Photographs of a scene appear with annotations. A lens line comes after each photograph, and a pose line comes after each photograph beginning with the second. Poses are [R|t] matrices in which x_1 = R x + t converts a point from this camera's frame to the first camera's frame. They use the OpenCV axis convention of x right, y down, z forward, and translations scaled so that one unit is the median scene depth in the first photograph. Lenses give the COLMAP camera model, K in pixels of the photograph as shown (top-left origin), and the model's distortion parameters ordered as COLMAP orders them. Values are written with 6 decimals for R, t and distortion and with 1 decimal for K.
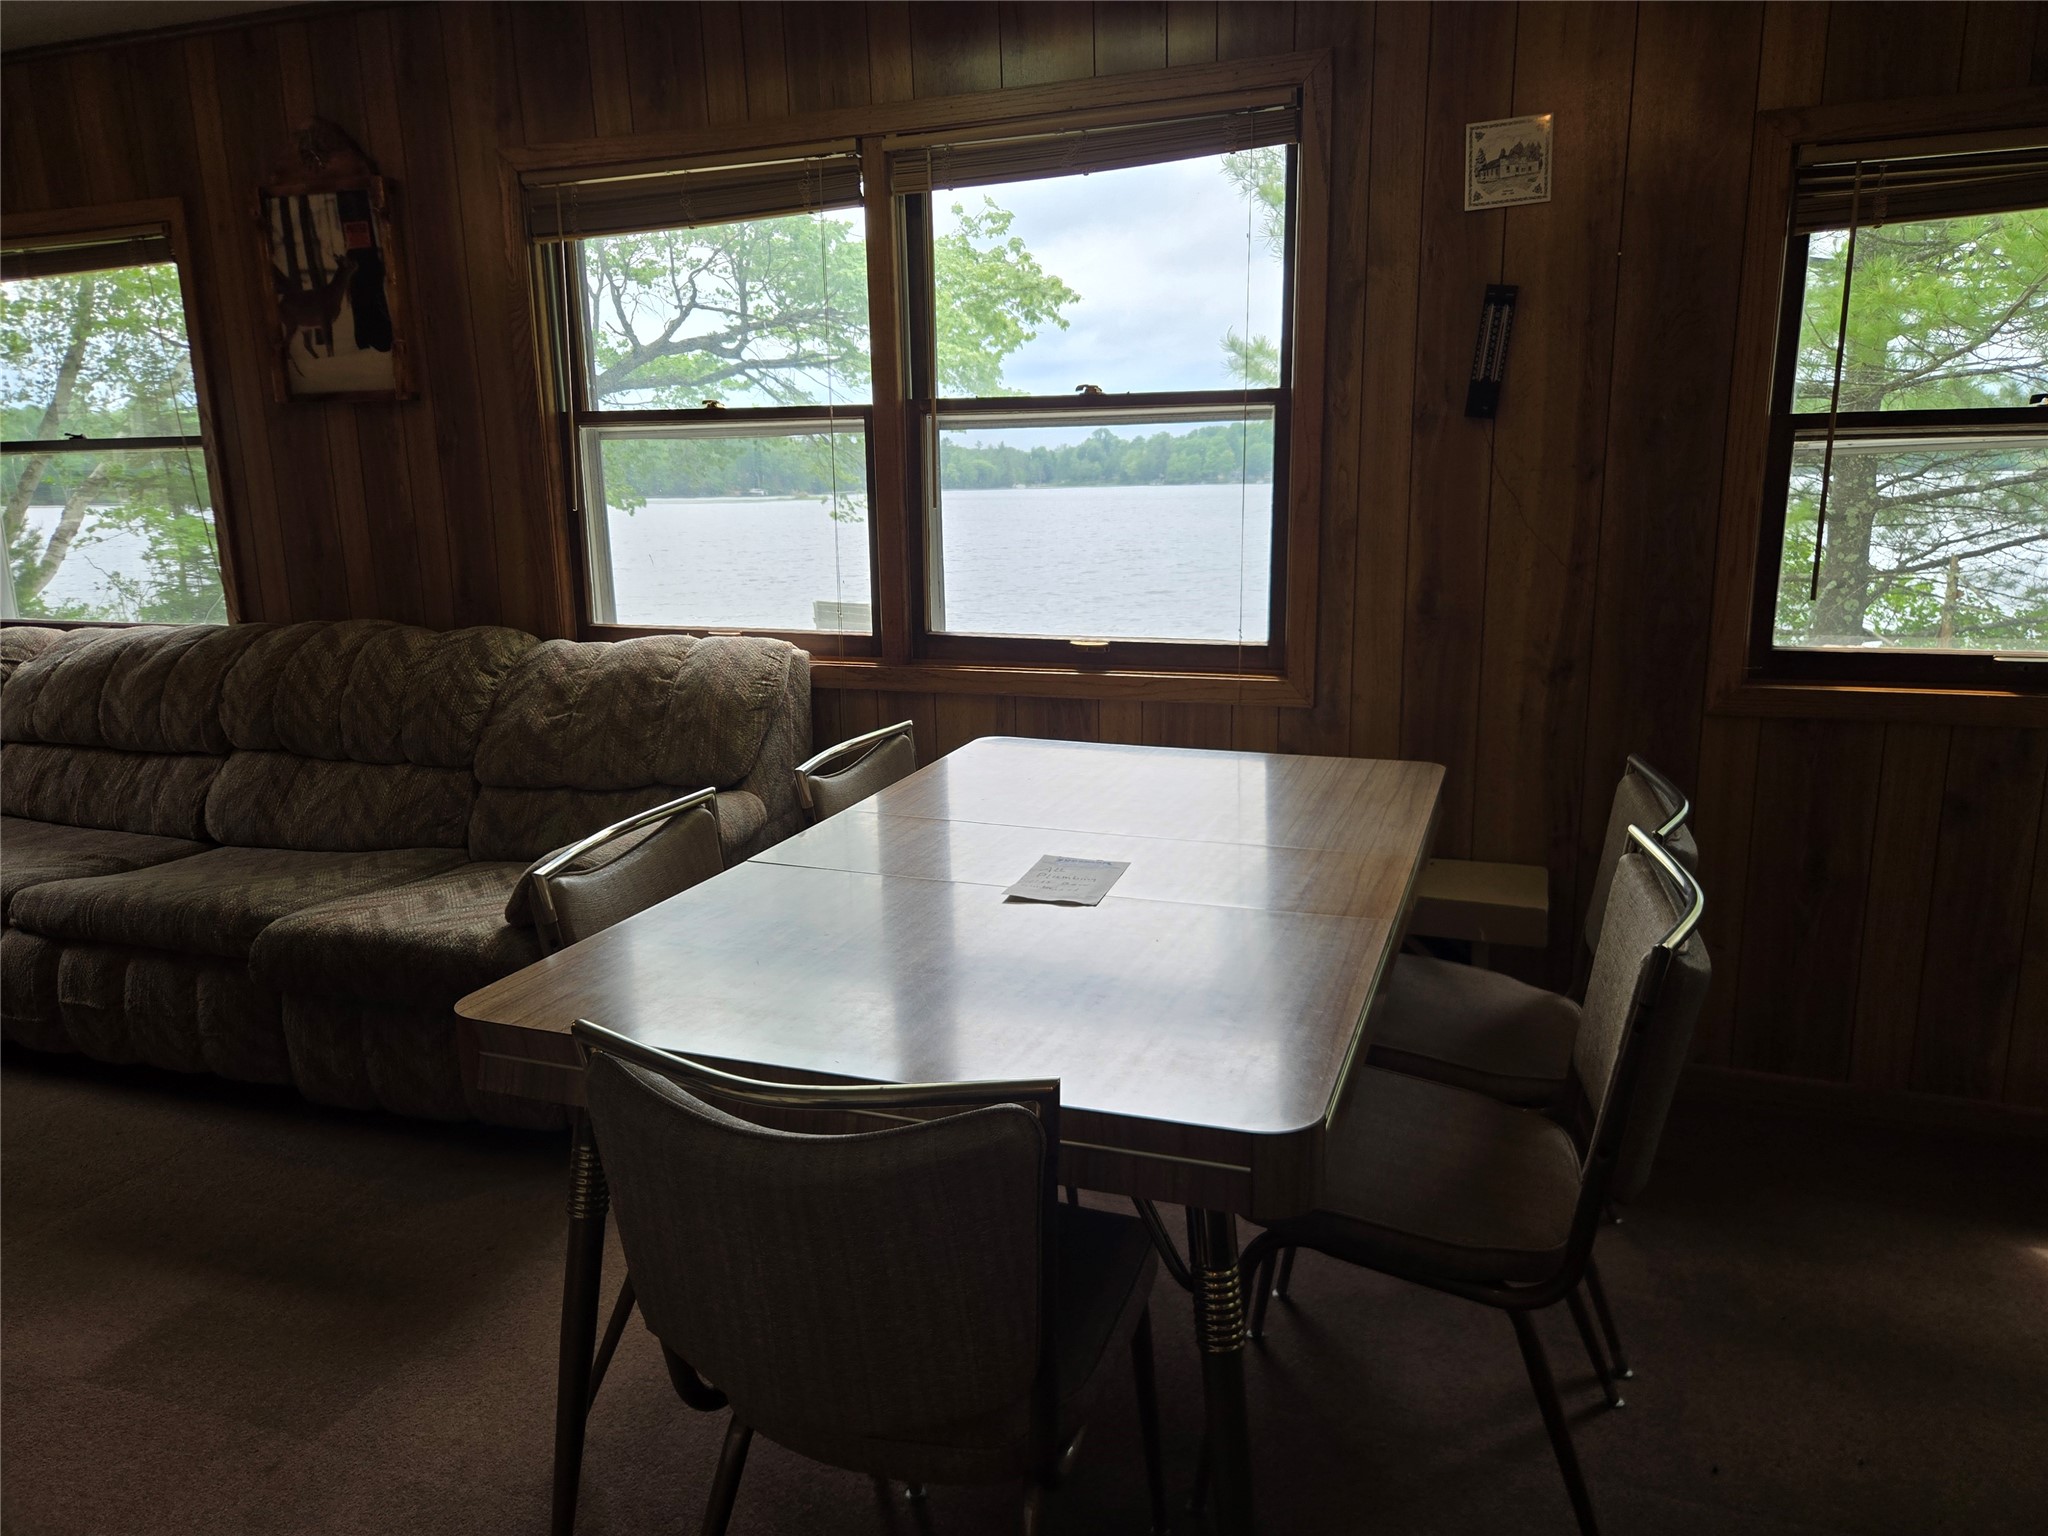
lens RADIAL K [[1371.1, 0, 1024.8], [0, 1371.1, 770.0], [0, 0, 1]] dist [0.043692, -0.026174]
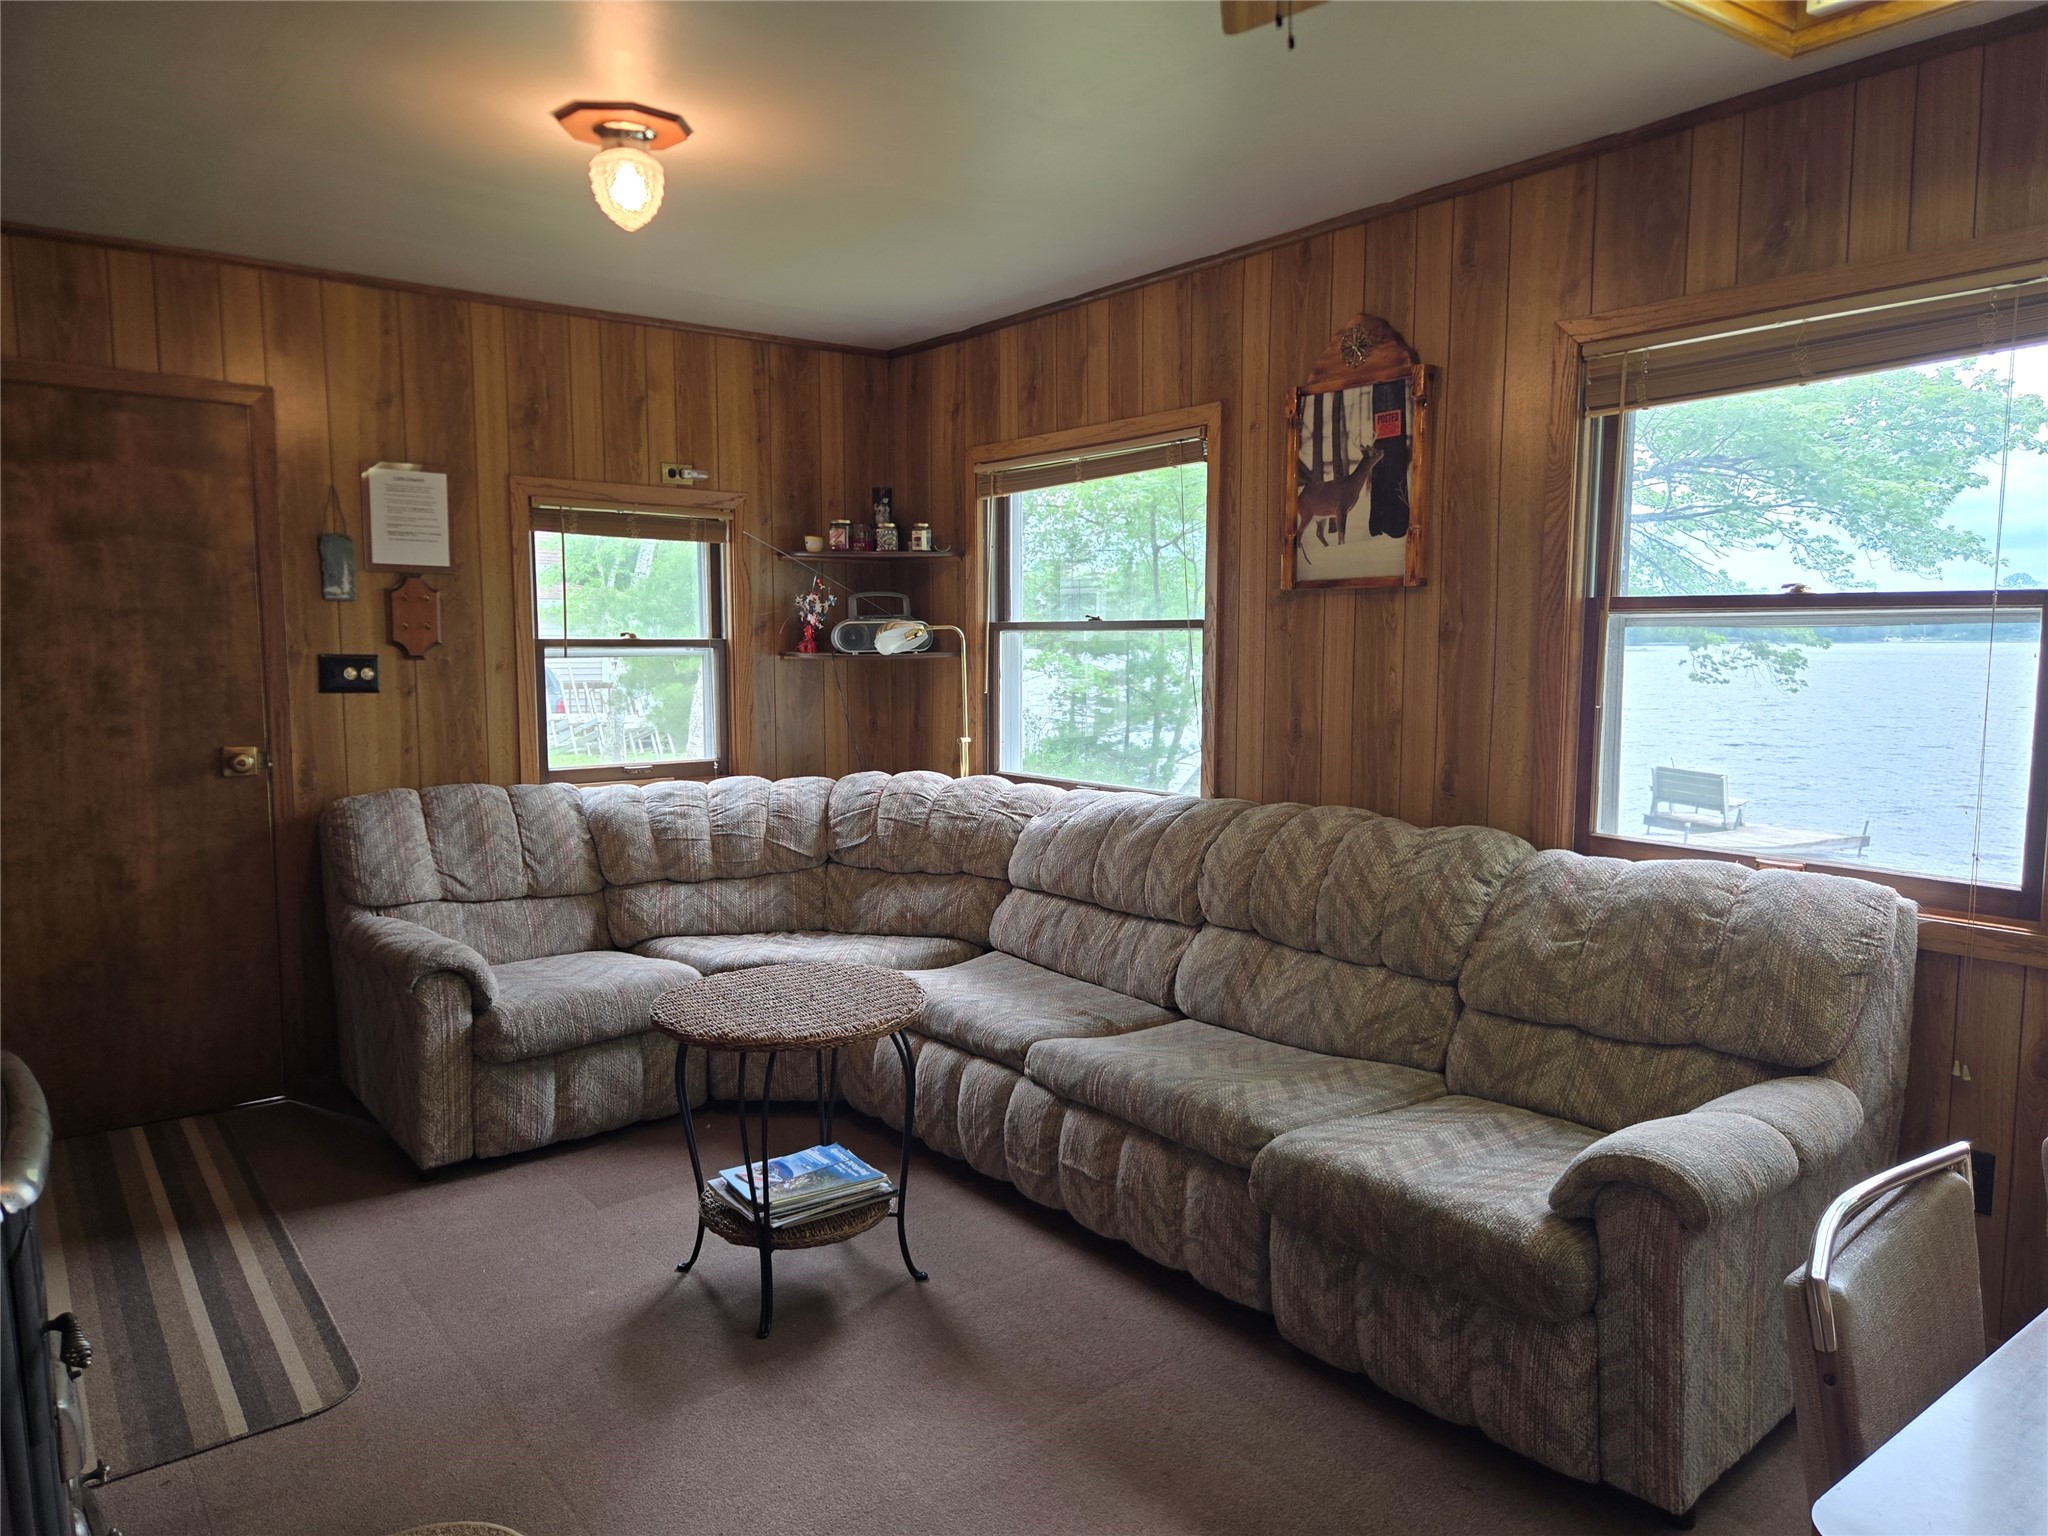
lens RADIAL K [[1371.1, 0, 1021.8], [0, 1371.1, 764.6], [0, 0, 1]] dist [0.043692, -0.026174]
pose [[0.842119, 0.065068, -0.535352, -0.164571], [-0.124278, 0.989391, -0.075238, -0.040682], [0.524777, 0.129892, 0.841271, 0.071366]]
